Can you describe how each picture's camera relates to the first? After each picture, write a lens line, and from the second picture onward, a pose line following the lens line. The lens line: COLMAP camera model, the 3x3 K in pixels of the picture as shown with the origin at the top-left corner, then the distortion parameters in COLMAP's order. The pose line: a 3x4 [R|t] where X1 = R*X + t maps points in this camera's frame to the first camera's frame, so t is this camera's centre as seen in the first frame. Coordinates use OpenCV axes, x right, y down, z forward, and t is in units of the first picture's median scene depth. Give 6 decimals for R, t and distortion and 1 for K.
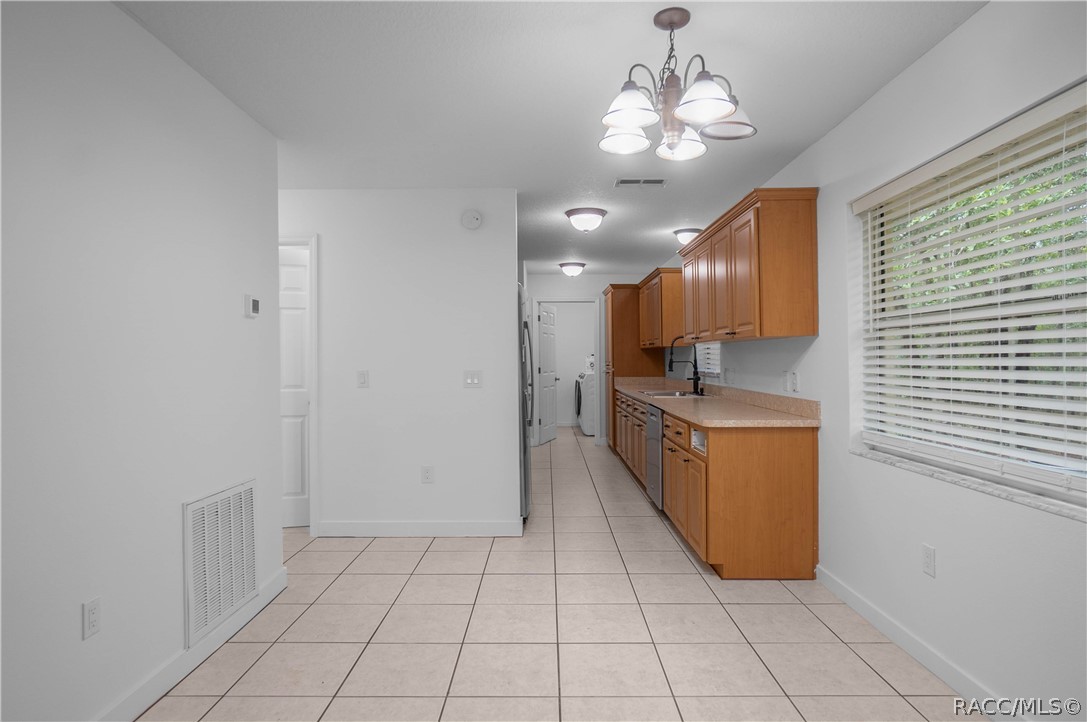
lens RADIAL K [[588.8, 0, 537.6], [0, 588.8, 369.3], [0, 0, 1]] dist [-0.053473, 0.002855]
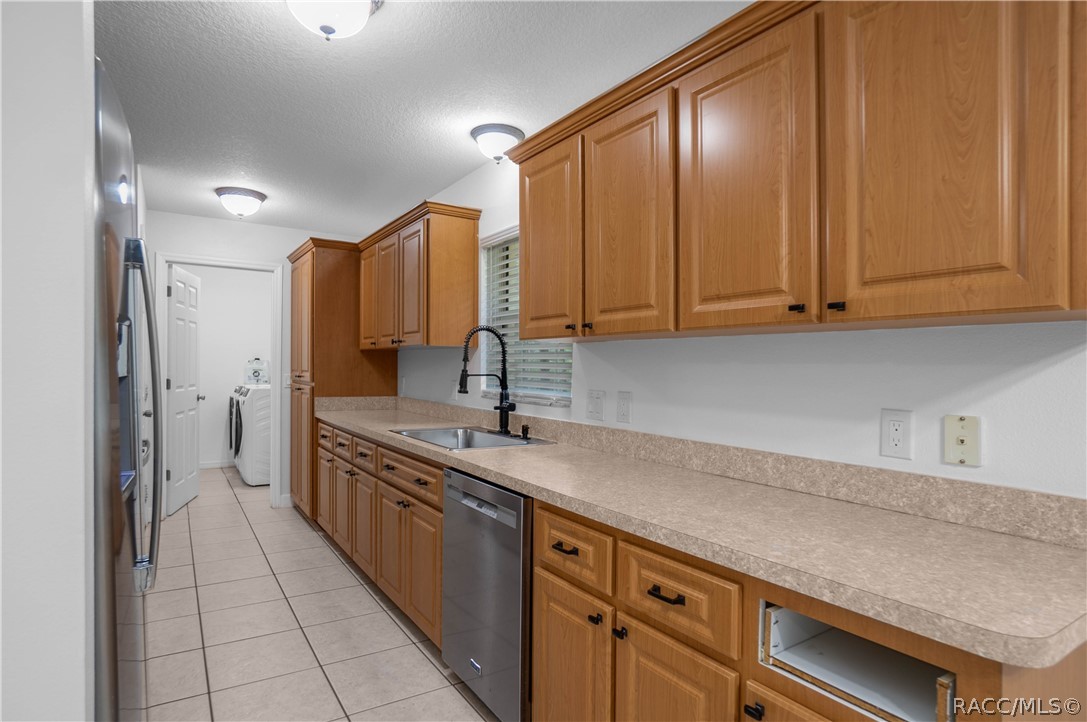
lens RADIAL K [[588.8, 0, 537.6], [0, 588.8, 369.3], [0, 0, 1]] dist [-0.053473, 0.002855]
pose [[0.835319, 0.014596, 0.549572, -0.004457], [-0.008672, 0.999873, -0.013375, -0.008873], [-0.549697, 0.006407, 0.835339, 0.396631]]
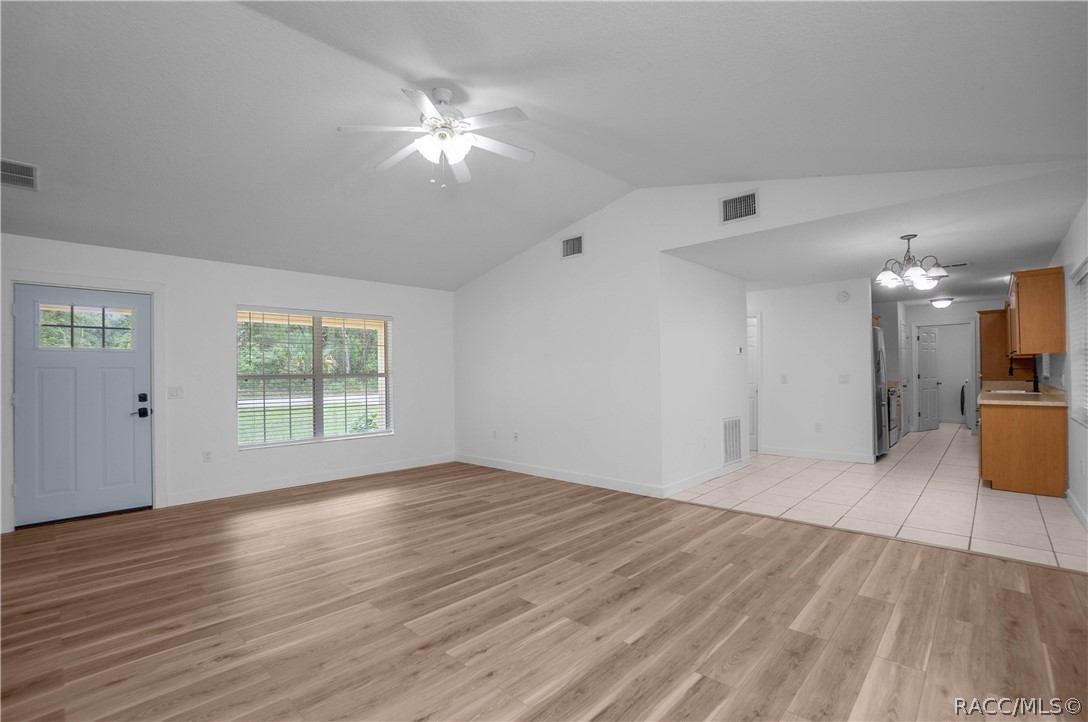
lens RADIAL K [[476.8, 0, 547.3], [0, 476.8, 369.1], [0, 0, 1]] dist [-0.029266, 0.000495]
pose [[0.733550, -0.011208, -0.679543, 0.124338], [-0.002180, 0.999820, -0.018844, 0.008207], [0.679632, 0.015304, 0.733394, -0.437281]]
